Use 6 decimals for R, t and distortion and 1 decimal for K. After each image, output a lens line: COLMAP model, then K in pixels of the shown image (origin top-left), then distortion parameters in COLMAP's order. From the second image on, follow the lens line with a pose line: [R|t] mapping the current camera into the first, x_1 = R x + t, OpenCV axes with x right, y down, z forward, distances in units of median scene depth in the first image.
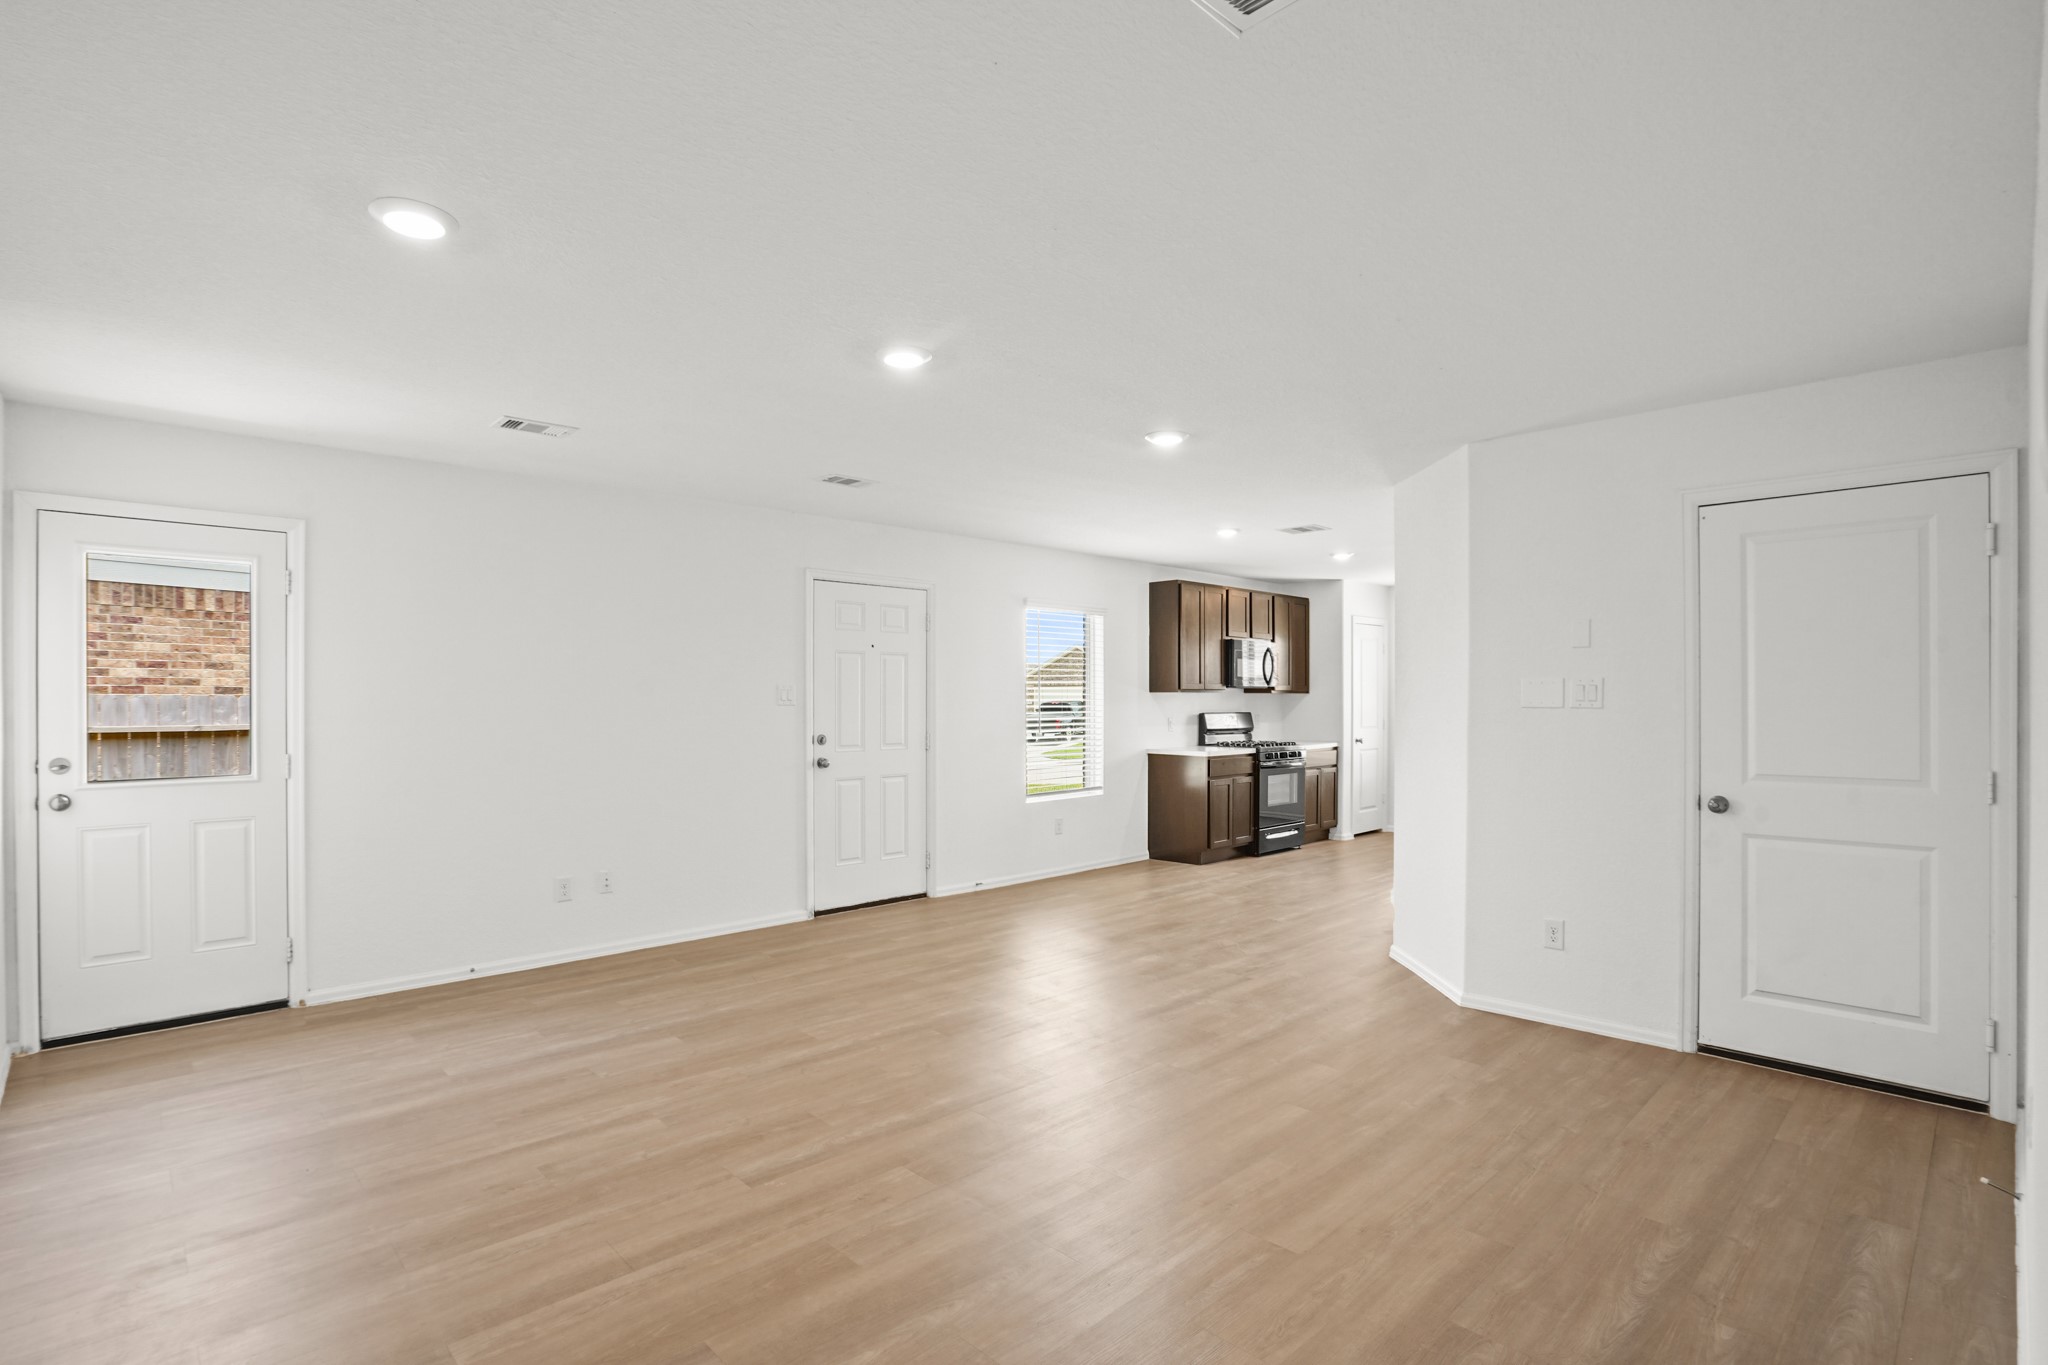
lens RADIAL K [[987.6, 0, 1024.0], [0, 987.6, 682.5], [0, 0, 1]] dist [-0.029139, 0.000124]
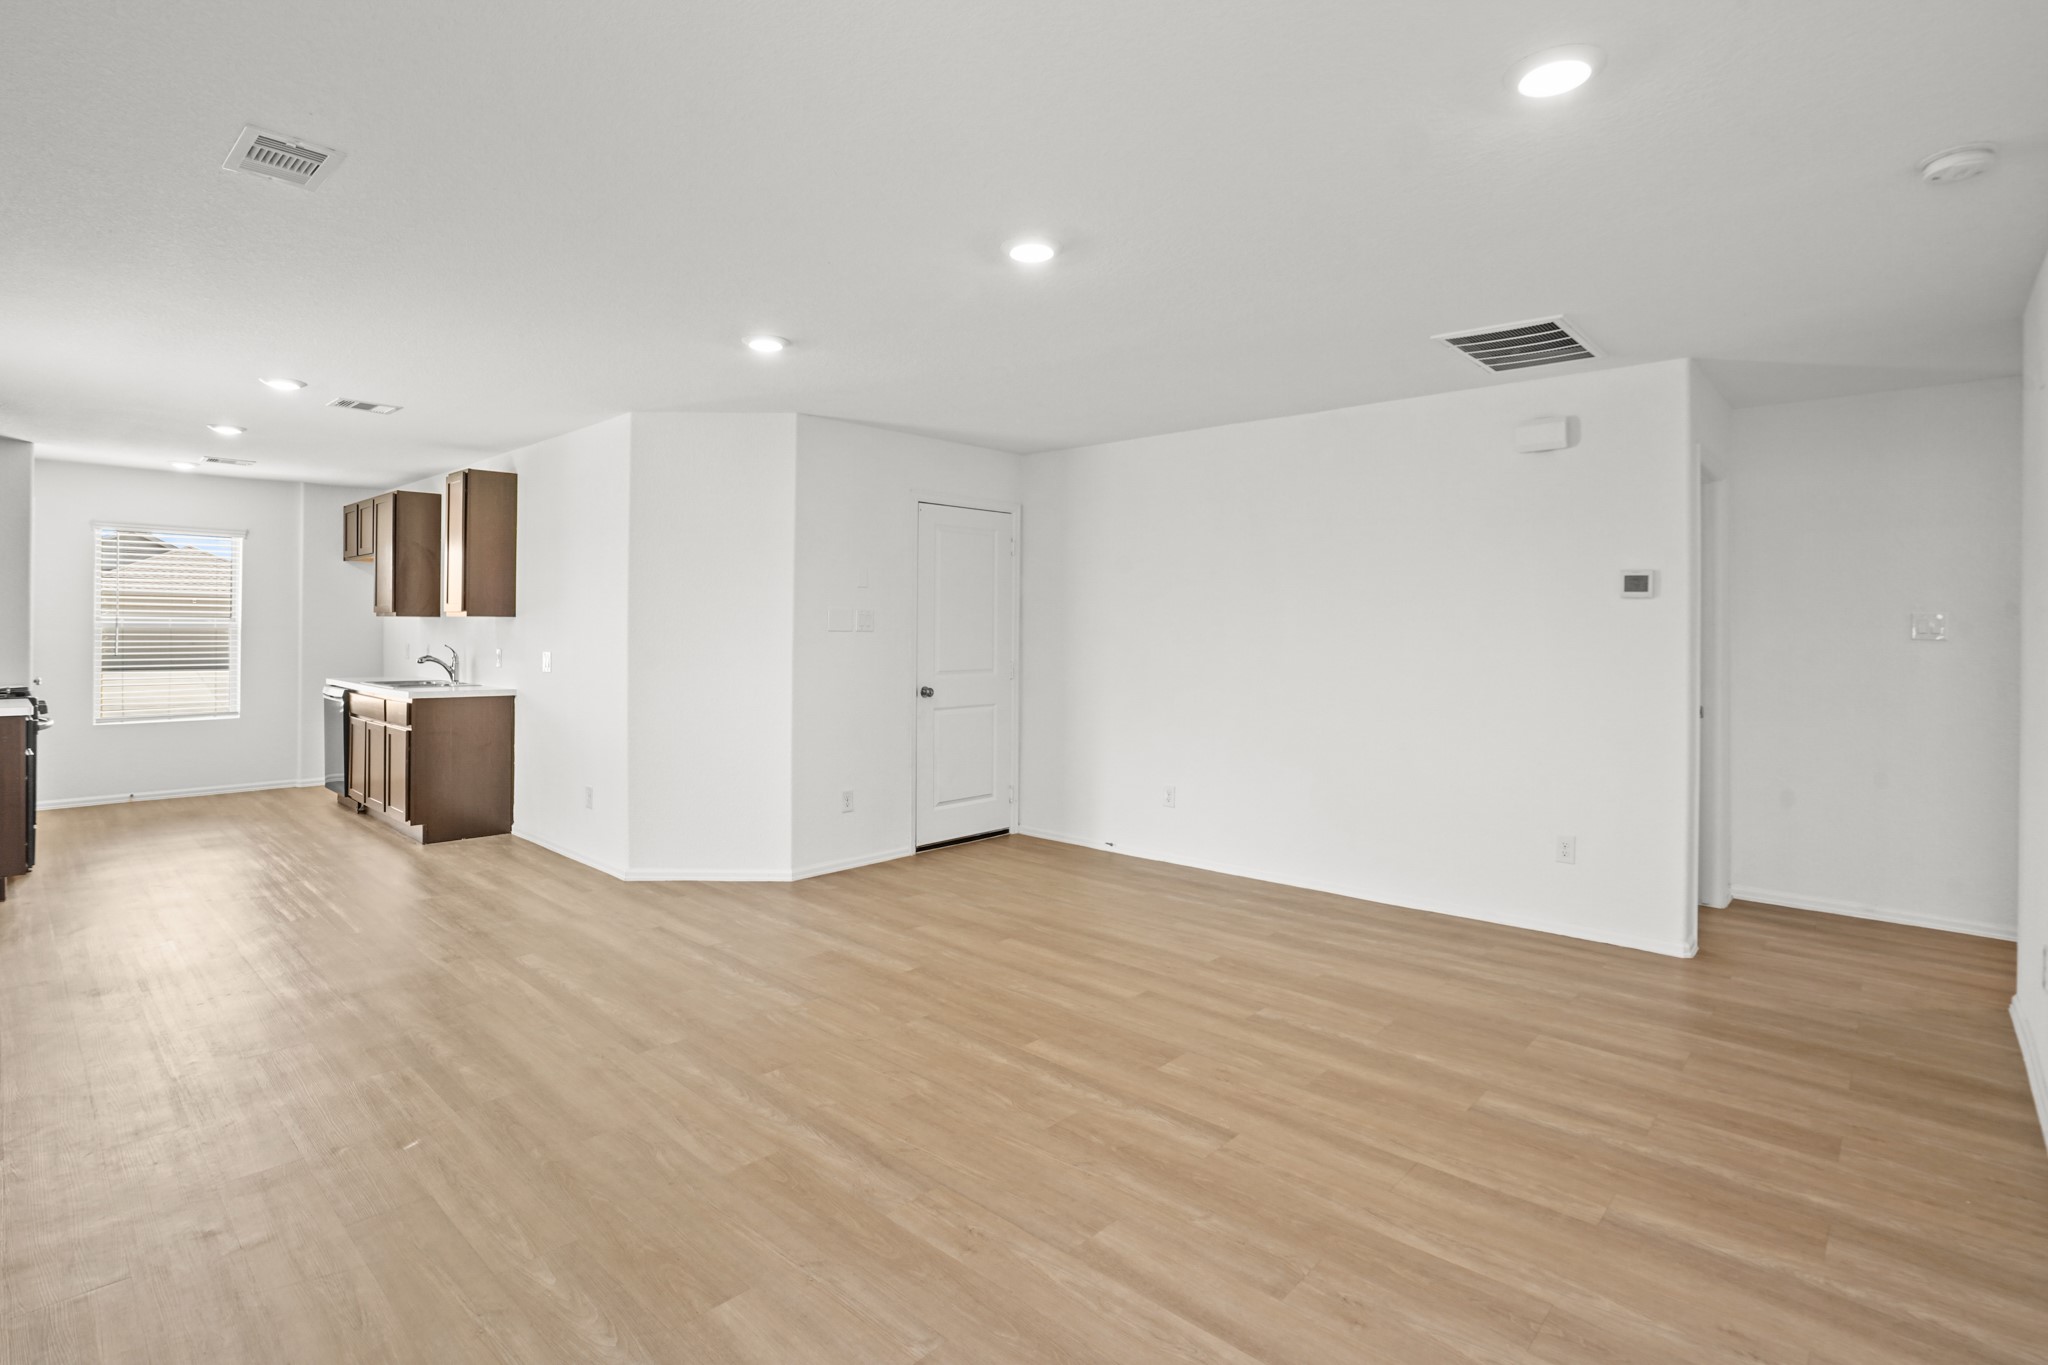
lens RADIAL K [[976.1, 0, 1026.7], [0, 976.1, 636.0], [0, 0, 1]] dist [-0.042663, 0.000343]
pose [[-0.059237, -0.000747, 0.998244, -0.425247], [-0.025363, 0.999678, -0.000757, 0.015650], [-0.997922, -0.025363, -0.059237, 0.453758]]
